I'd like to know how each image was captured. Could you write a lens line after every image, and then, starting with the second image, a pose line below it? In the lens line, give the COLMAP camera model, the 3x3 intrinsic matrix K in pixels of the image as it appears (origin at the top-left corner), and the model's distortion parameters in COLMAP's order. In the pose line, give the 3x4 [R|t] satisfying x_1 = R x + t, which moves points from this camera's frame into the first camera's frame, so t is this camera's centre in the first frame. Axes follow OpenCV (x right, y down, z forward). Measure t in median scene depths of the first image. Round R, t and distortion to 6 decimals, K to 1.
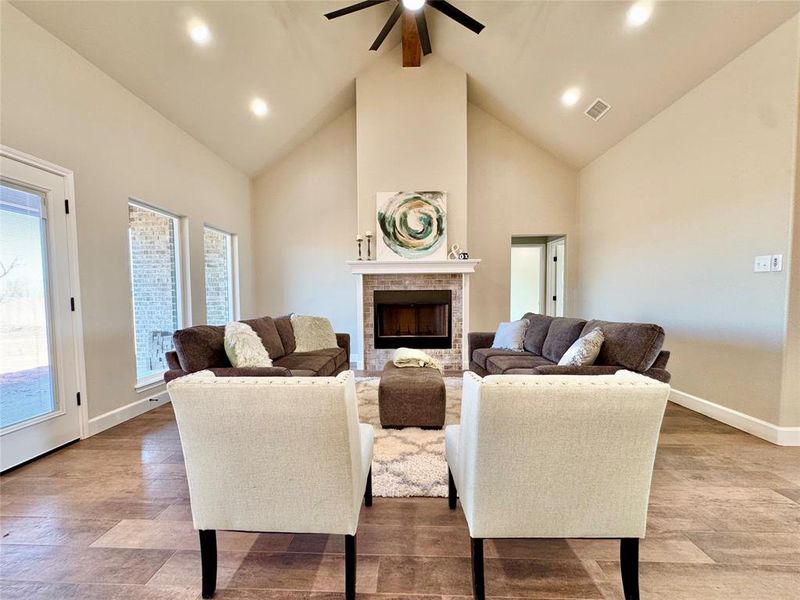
lens RADIAL K [[320.9, 0, 399.7], [0, 320.9, 300.1], [0, 0, 1]] dist [-0.000351, 0.000411]
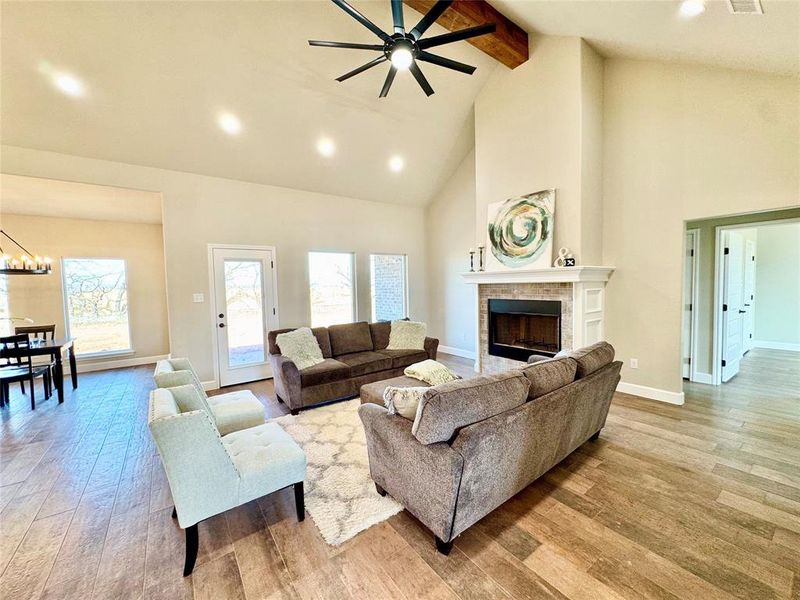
lens RADIAL K [[320.9, 0, 398.7], [0, 320.9, 301.3], [0, 0, 1]] dist [-0.000351, 0.000411]
pose [[0.624037, 0.035022, -0.780609, 0.571242], [-0.017611, 0.999372, 0.030758, -0.050858], [0.781196, -0.005447, 0.624262, 0.124924]]
